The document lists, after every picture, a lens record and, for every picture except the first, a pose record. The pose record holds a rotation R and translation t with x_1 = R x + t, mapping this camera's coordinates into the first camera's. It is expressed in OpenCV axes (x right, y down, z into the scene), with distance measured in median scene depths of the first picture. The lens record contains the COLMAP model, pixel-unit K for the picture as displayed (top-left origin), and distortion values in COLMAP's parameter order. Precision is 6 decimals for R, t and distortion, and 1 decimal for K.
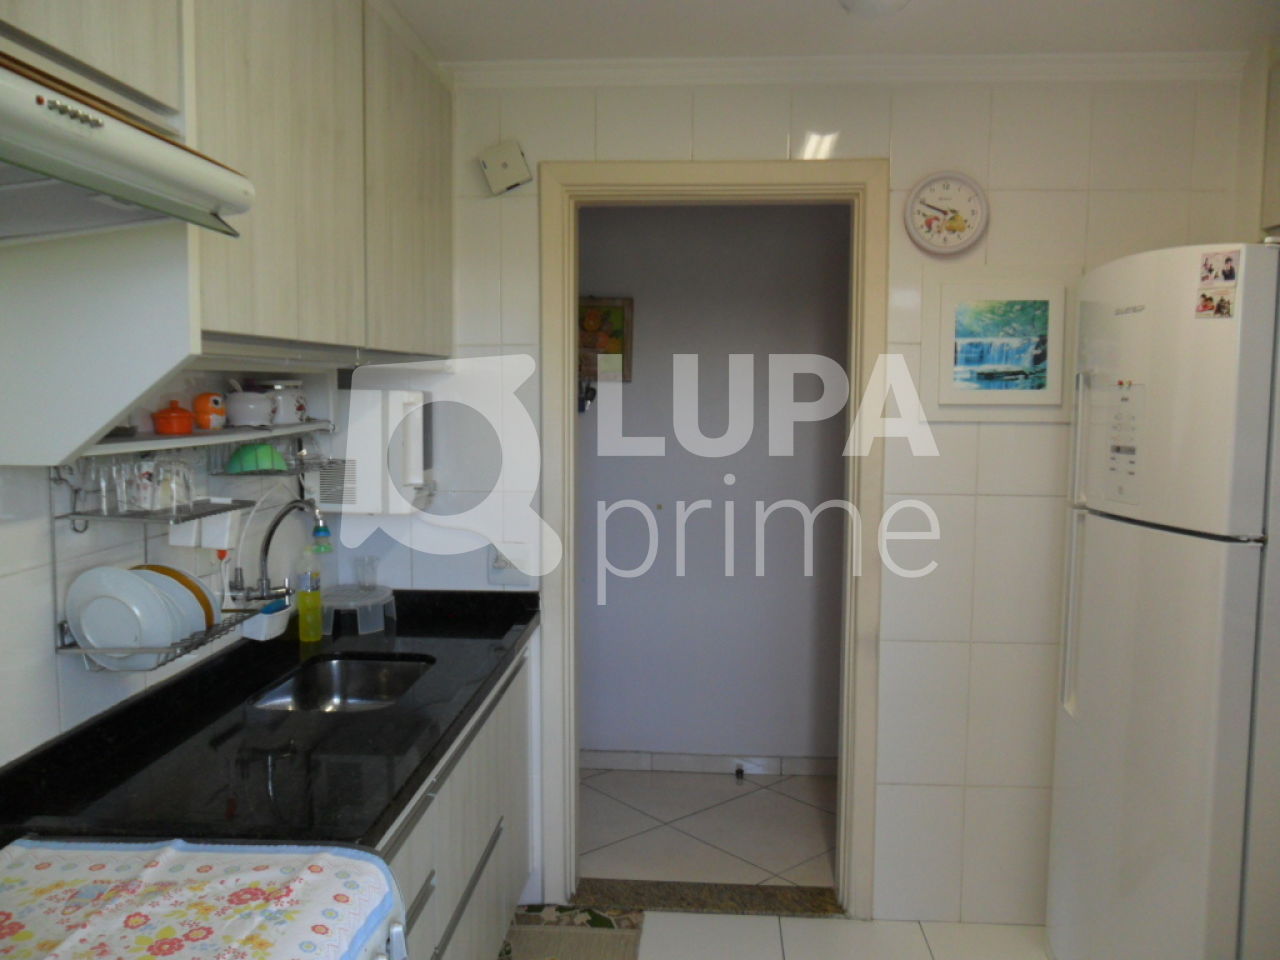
lens RADIAL K [[1032.5, 0, 642.0], [0, 1032.5, 475.4], [0, 0, 1]] dist [-0.049826, 0.046879]
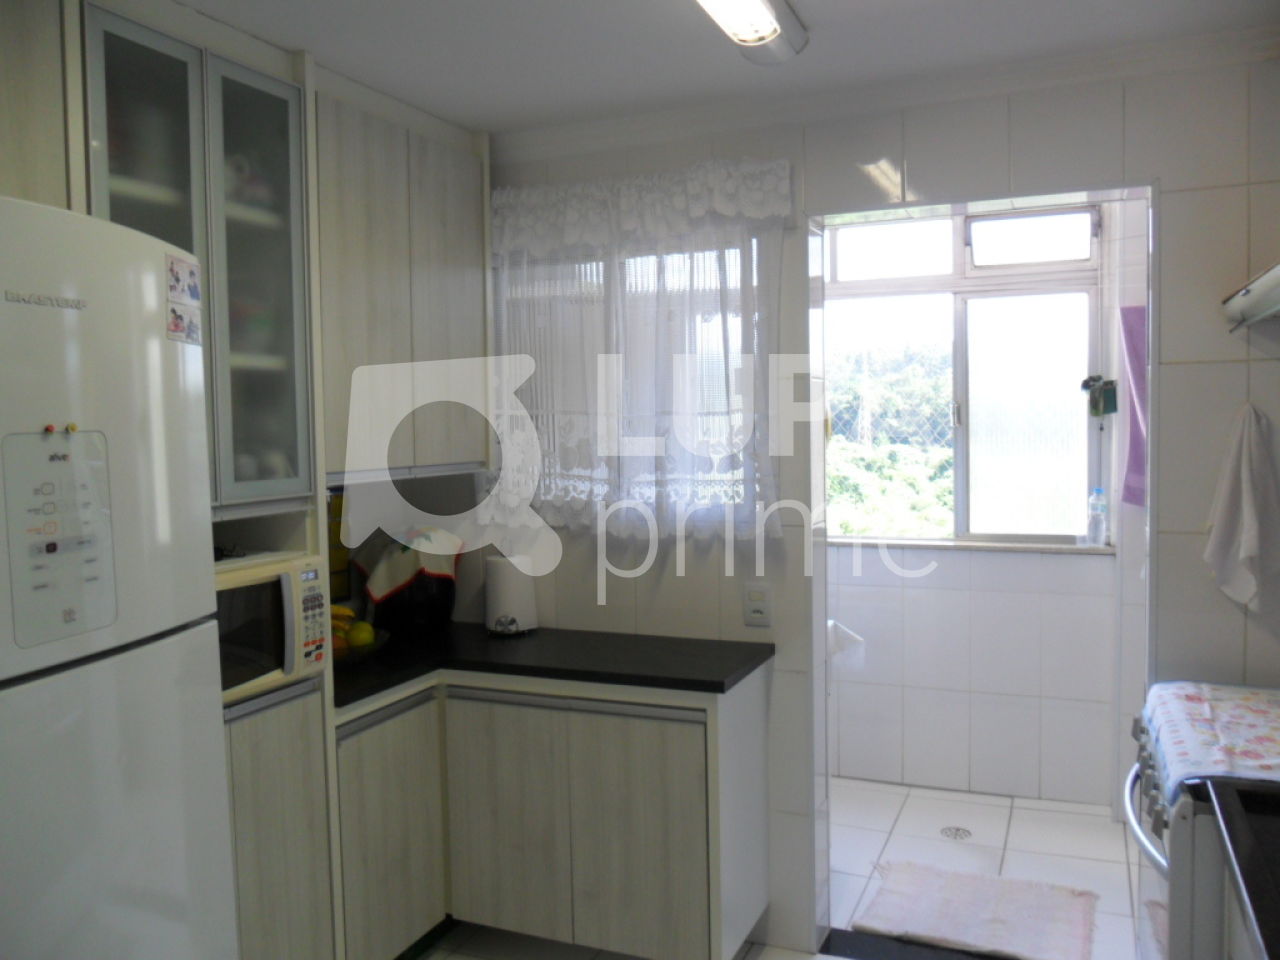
lens RADIAL K [[1032.5, 0, 642.0], [0, 1032.5, 475.4], [0, 0, 1]] dist [-0.049826, 0.046879]
pose [[-0.941992, -0.004721, 0.335601, -0.027041], [0.043309, 0.989832, 0.135490, -0.144637], [-0.332828, 0.142165, -0.932209, 1.617413]]
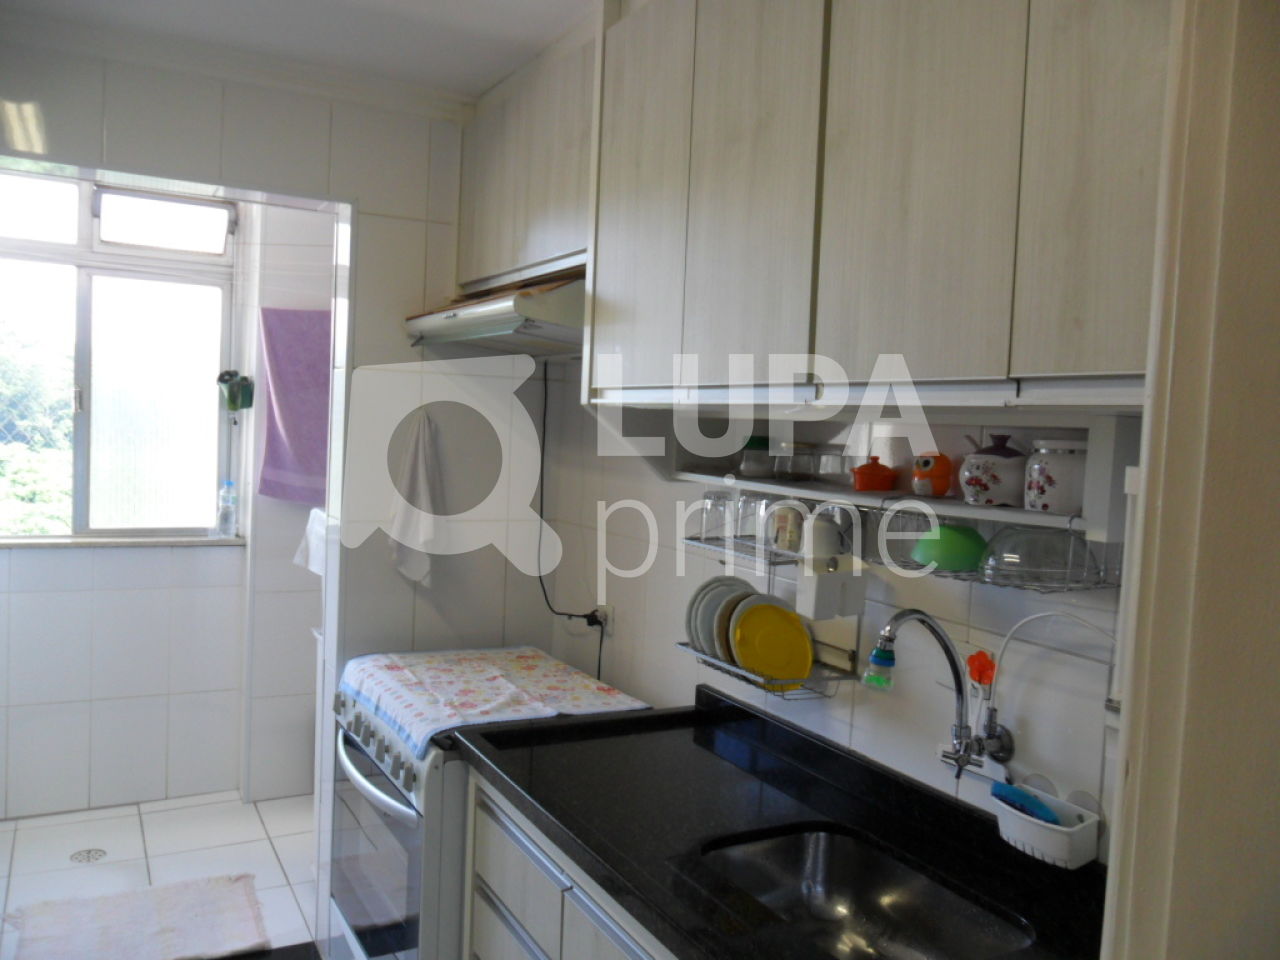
lens RADIAL K [[1032.5, 0, 642.0], [0, 1032.5, 475.4], [0, 0, 1]] dist [-0.049826, 0.046879]
pose [[-0.842315, -0.018557, -0.538665, 0.204792], [-0.096125, 0.988557, 0.116256, -0.137917], [0.530344, 0.149703, -0.834460, 1.599005]]
